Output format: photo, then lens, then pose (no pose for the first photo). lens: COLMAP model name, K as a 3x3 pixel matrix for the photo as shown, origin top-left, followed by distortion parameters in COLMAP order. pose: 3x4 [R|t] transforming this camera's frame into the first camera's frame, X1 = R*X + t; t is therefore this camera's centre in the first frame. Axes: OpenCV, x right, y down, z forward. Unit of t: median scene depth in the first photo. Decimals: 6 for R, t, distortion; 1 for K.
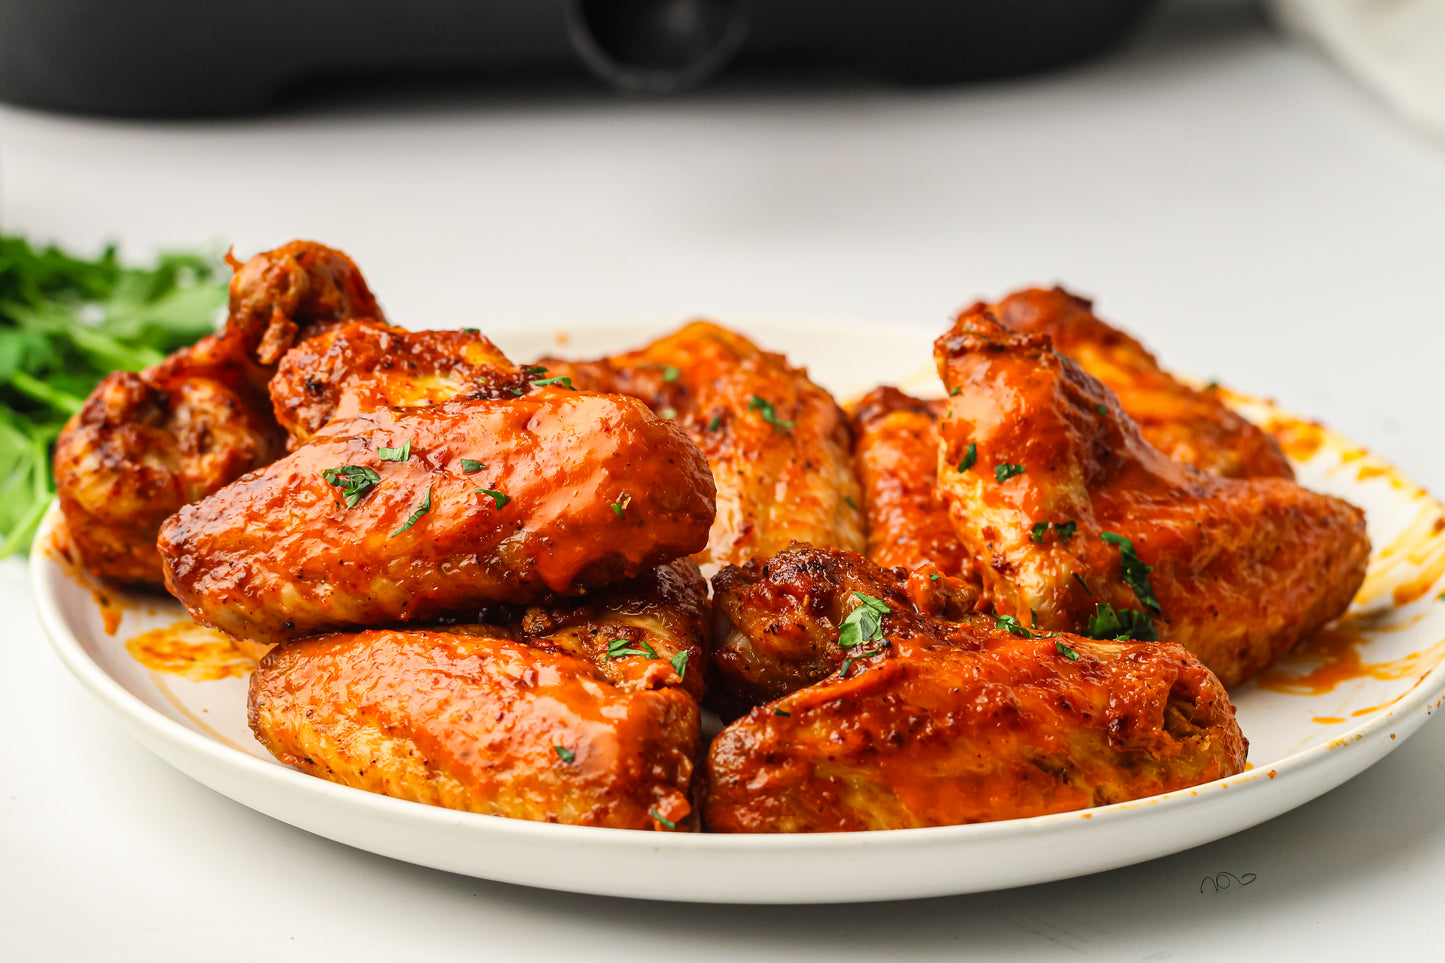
lens RADIAL K [[7495.3, 0, 723.4], [0, 7495.3, 568.5], [0, 0, 1]] dist [-0.025888, -0.558635]
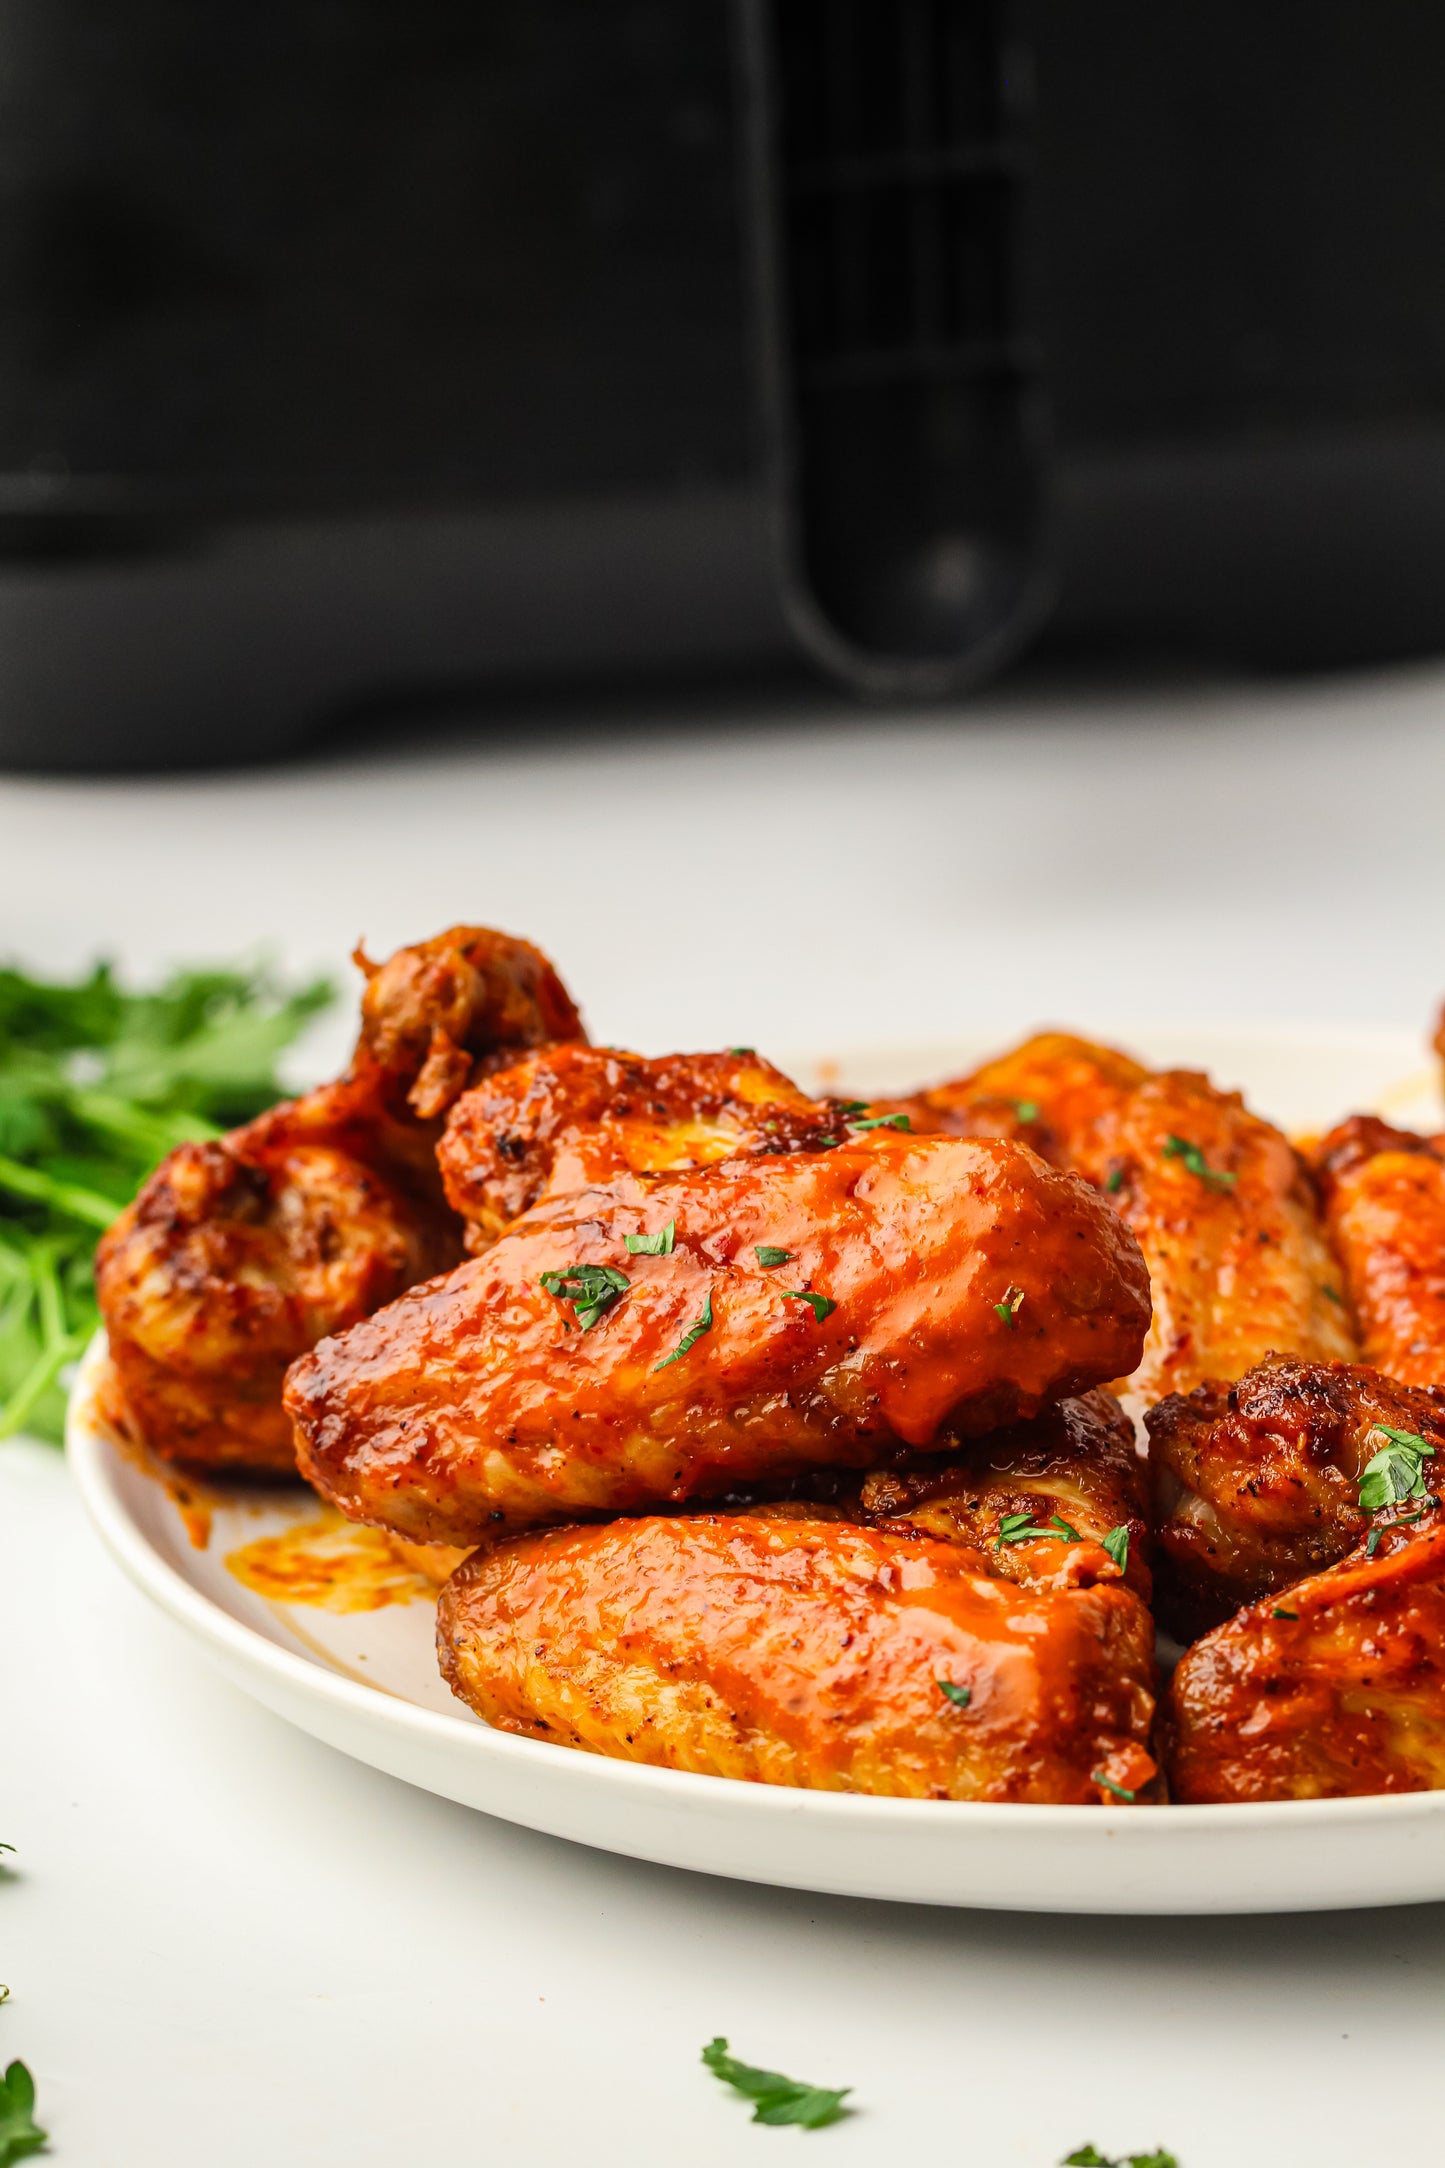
lens RADIAL K [[11245.5, 0, 722.5], [0, 11245.5, 1084.0], [0, 0, 1]] dist [-0.025888, -0.558635]
pose [[0.998855, -0.043667, 0.019545, -0.056165], [0.044402, 0.998255, -0.038923, 0.008984], [-0.017811, 0.039746, 0.999051, 0.031862]]
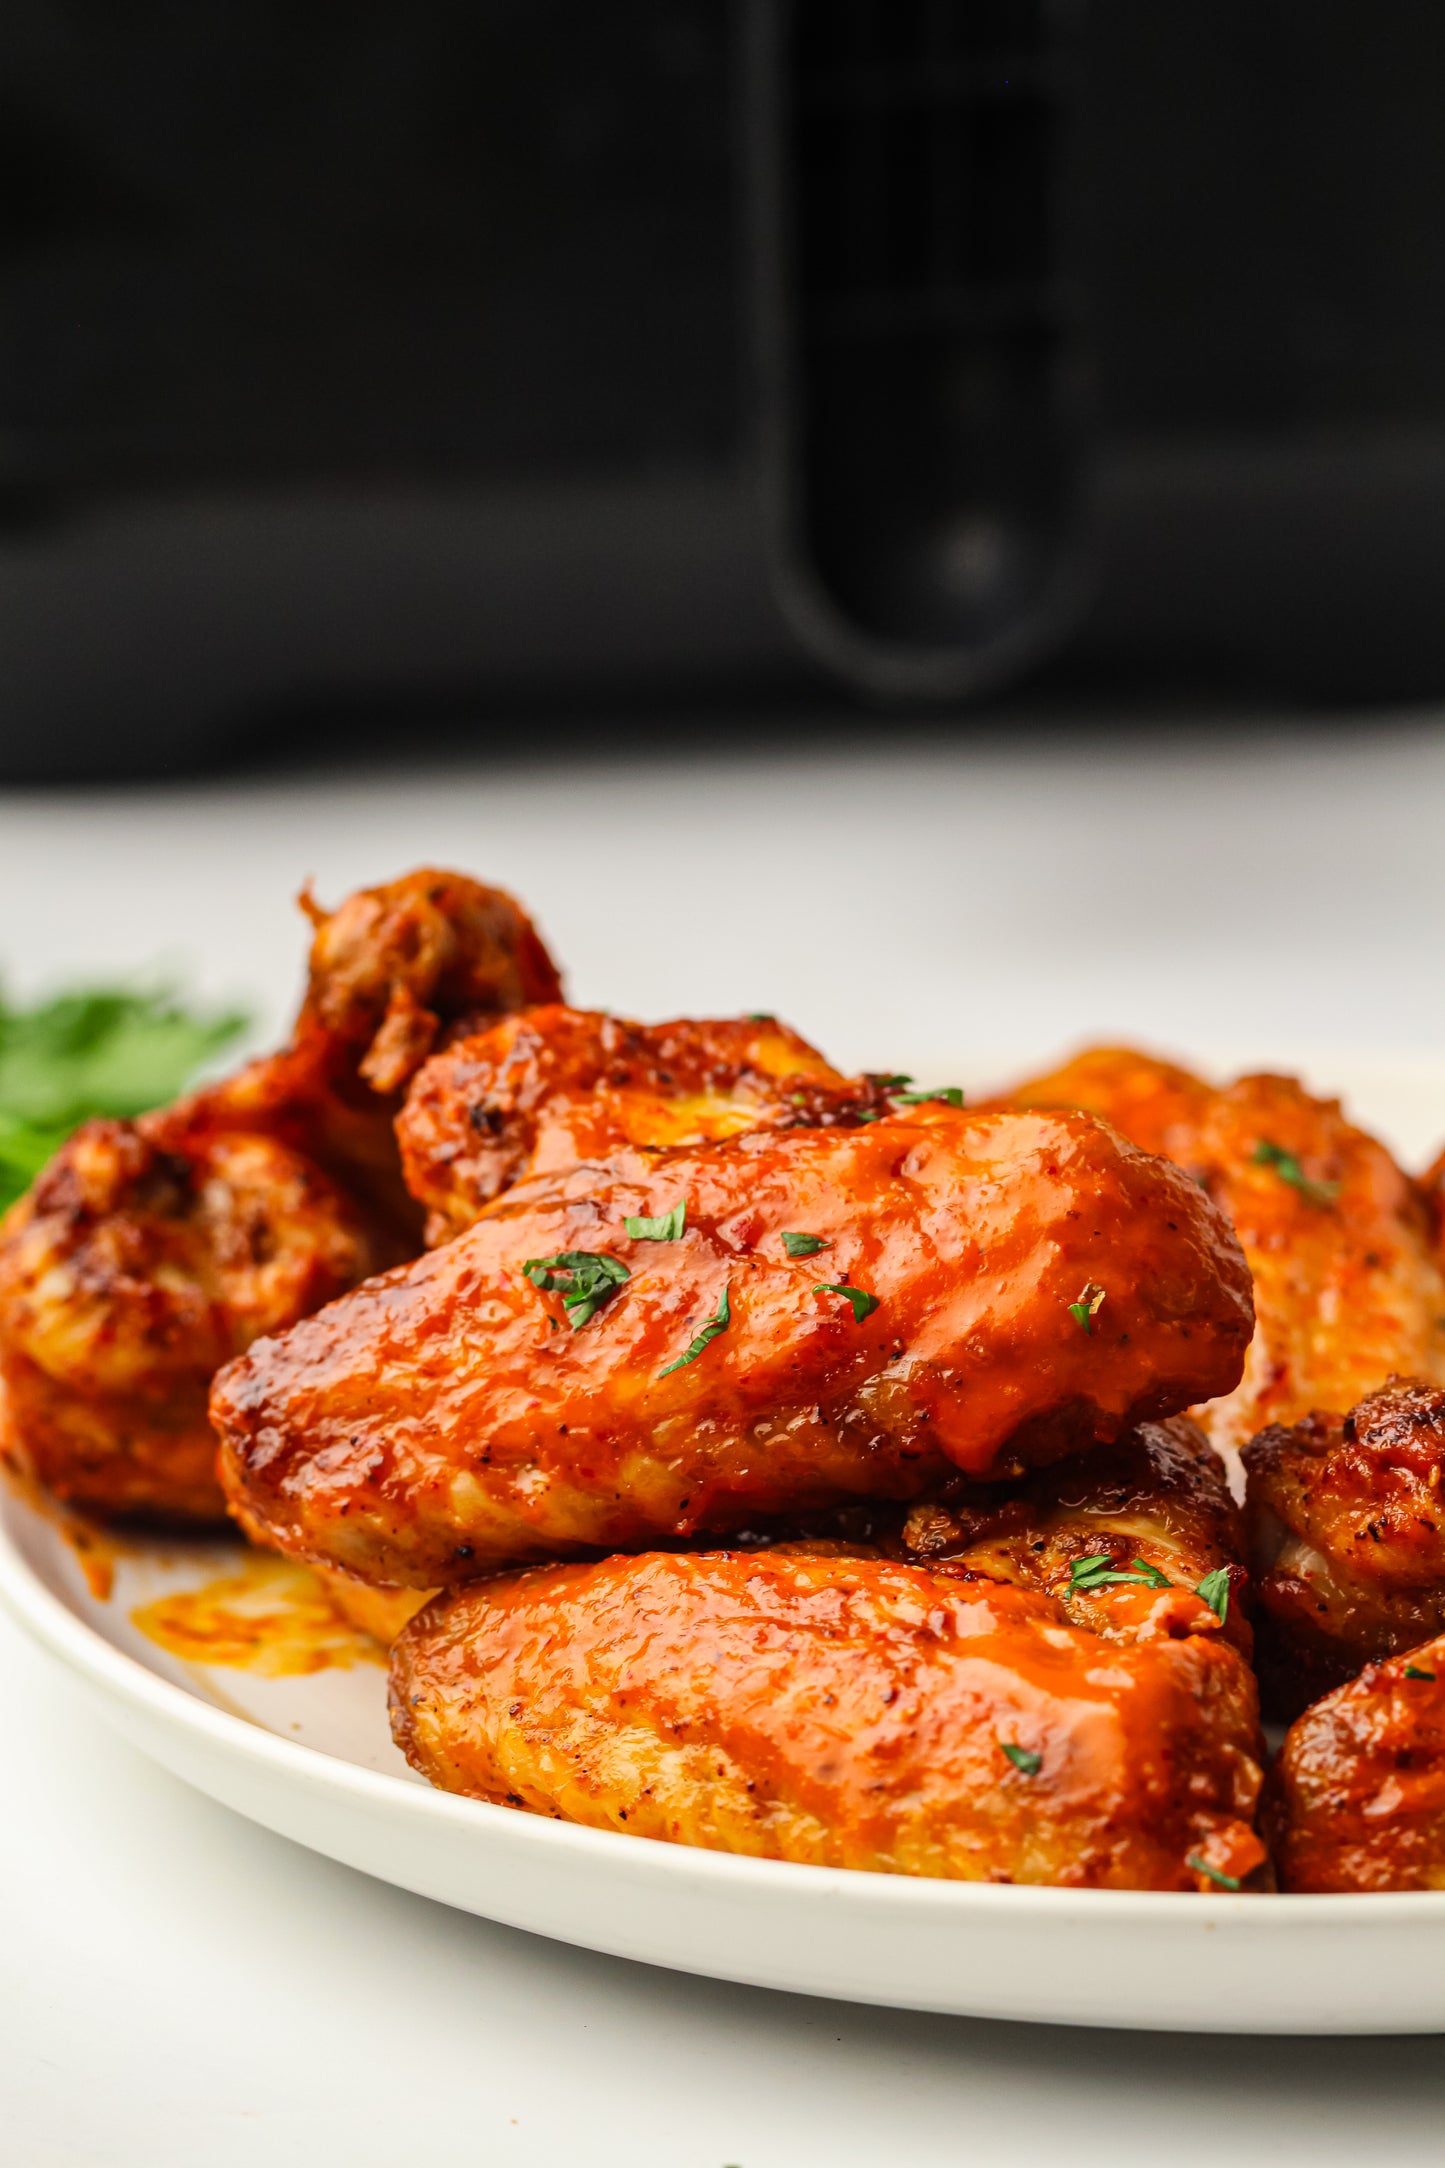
lens RADIAL K [[11245.5, 0, 722.5], [0, 11245.5, 1084.0], [0, 0, 1]] dist [-0.025888, -0.558635]
pose [[0.998940, -0.022774, 0.040011, -0.071372], [0.025913, 0.996476, -0.079773, 0.039114], [-0.038054, 0.080725, 0.996010, 0.194991]]
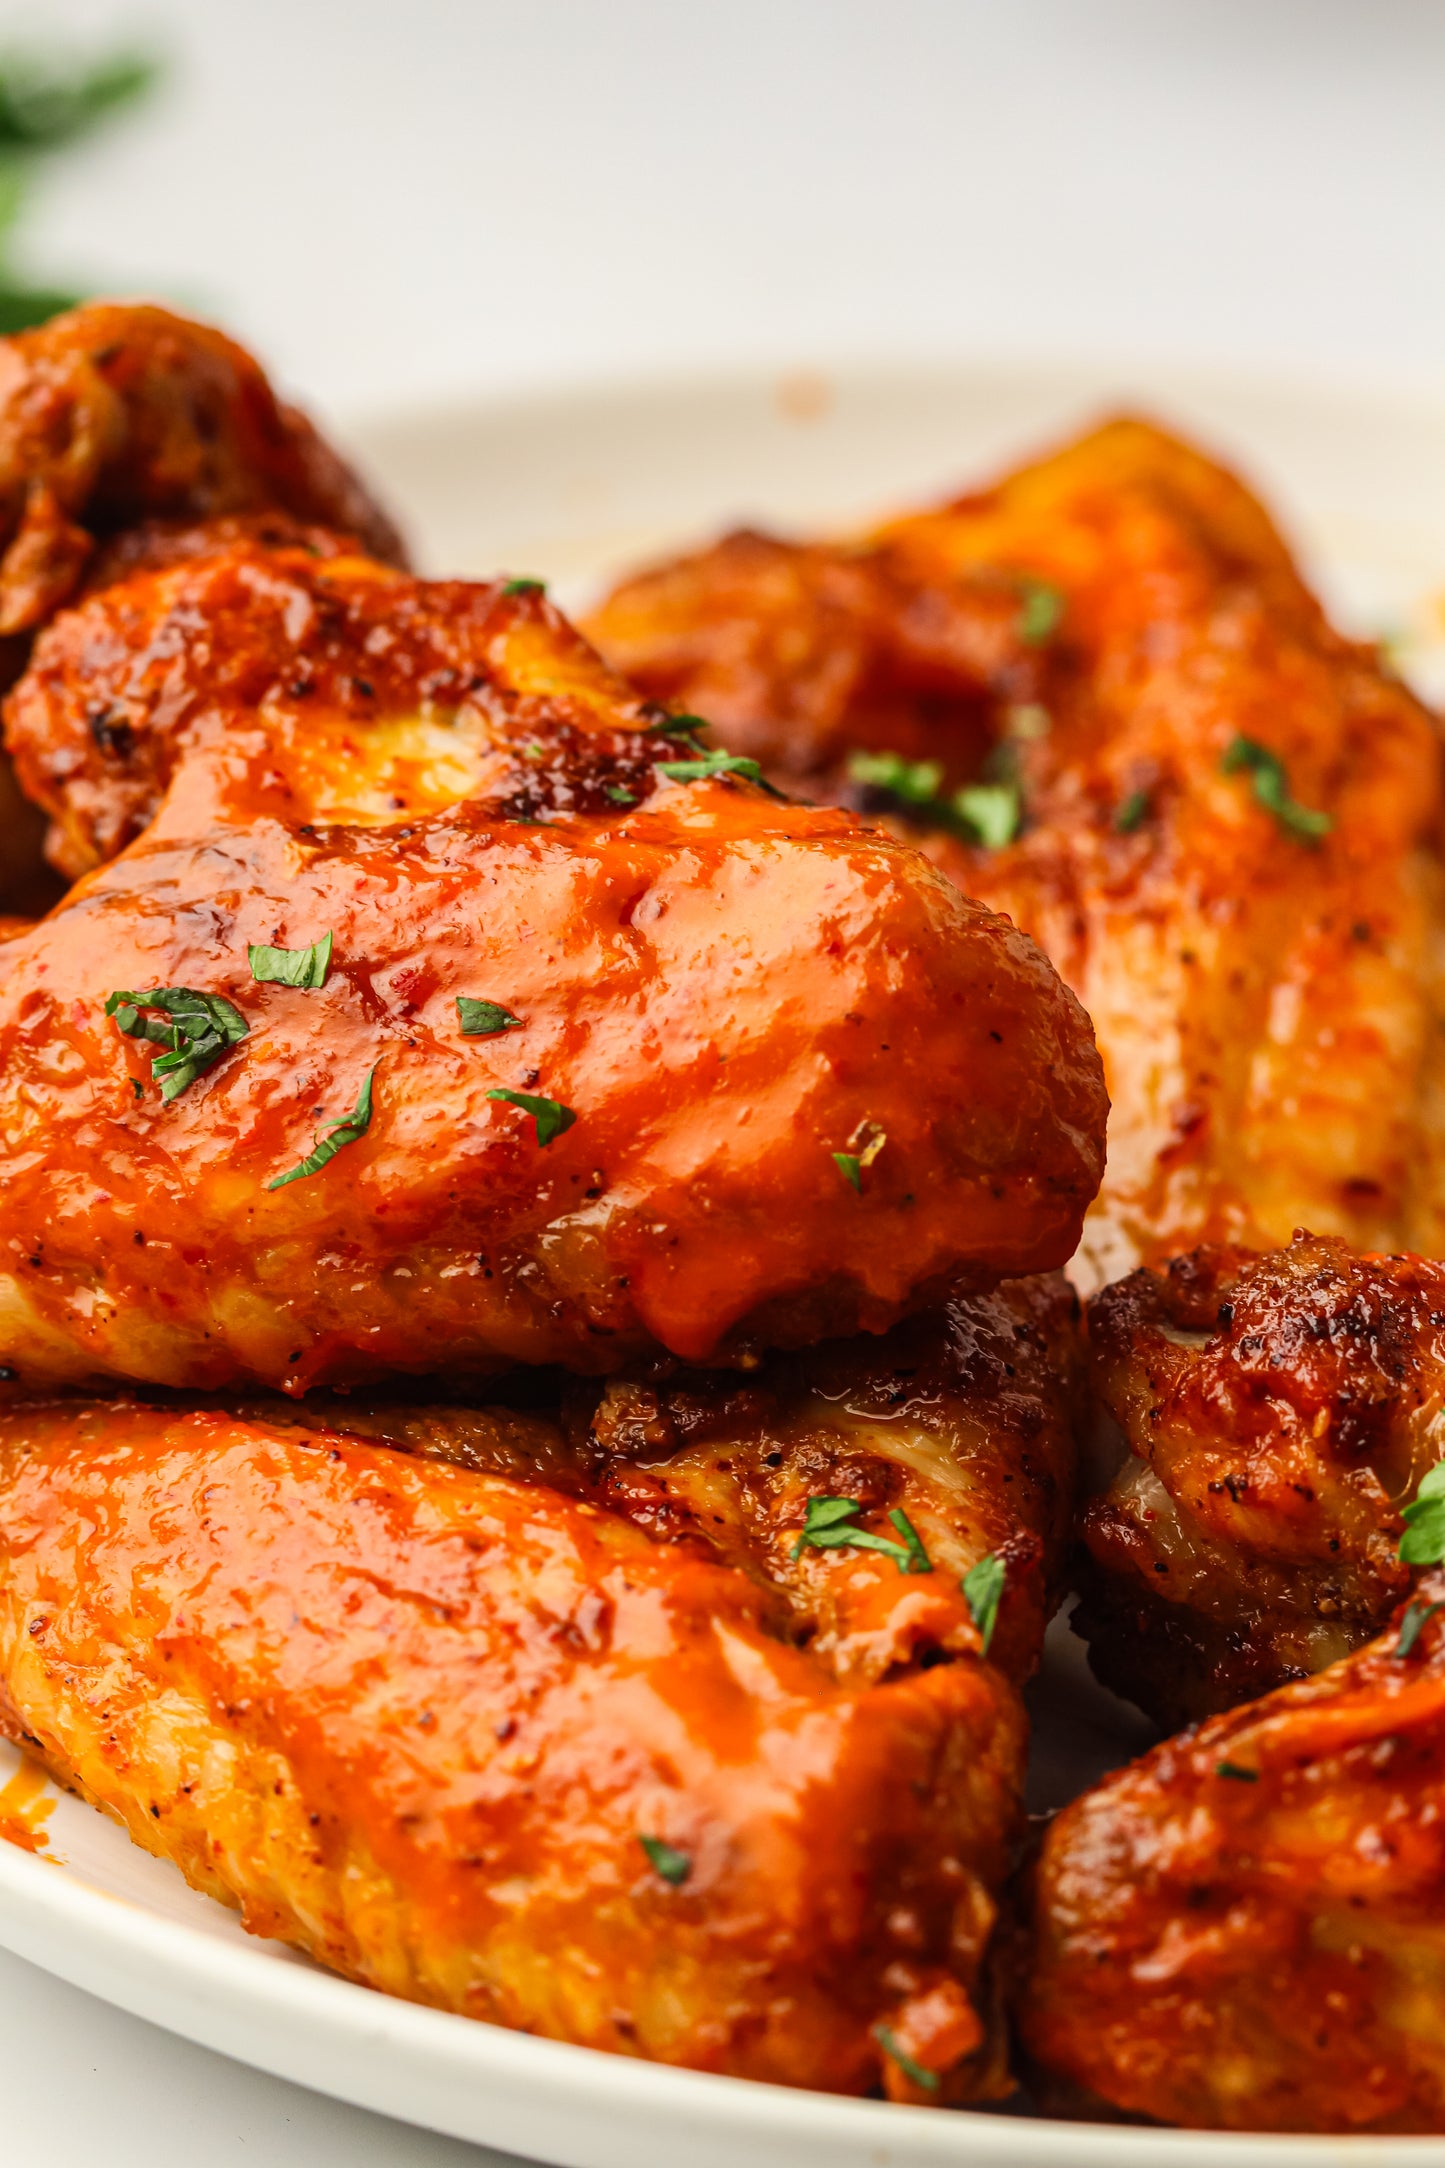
lens RADIAL K [[11245.5, 0, 722.5], [0, 11245.5, 1084.0], [0, 0, 1]] dist [-0.025888, -0.558635]
pose [[0.997128, 0.058802, -0.047728, 0.006829], [-0.050741, 0.986551, 0.155378, -0.101517], [0.056223, -0.152510, 0.986701, 0.424900]]
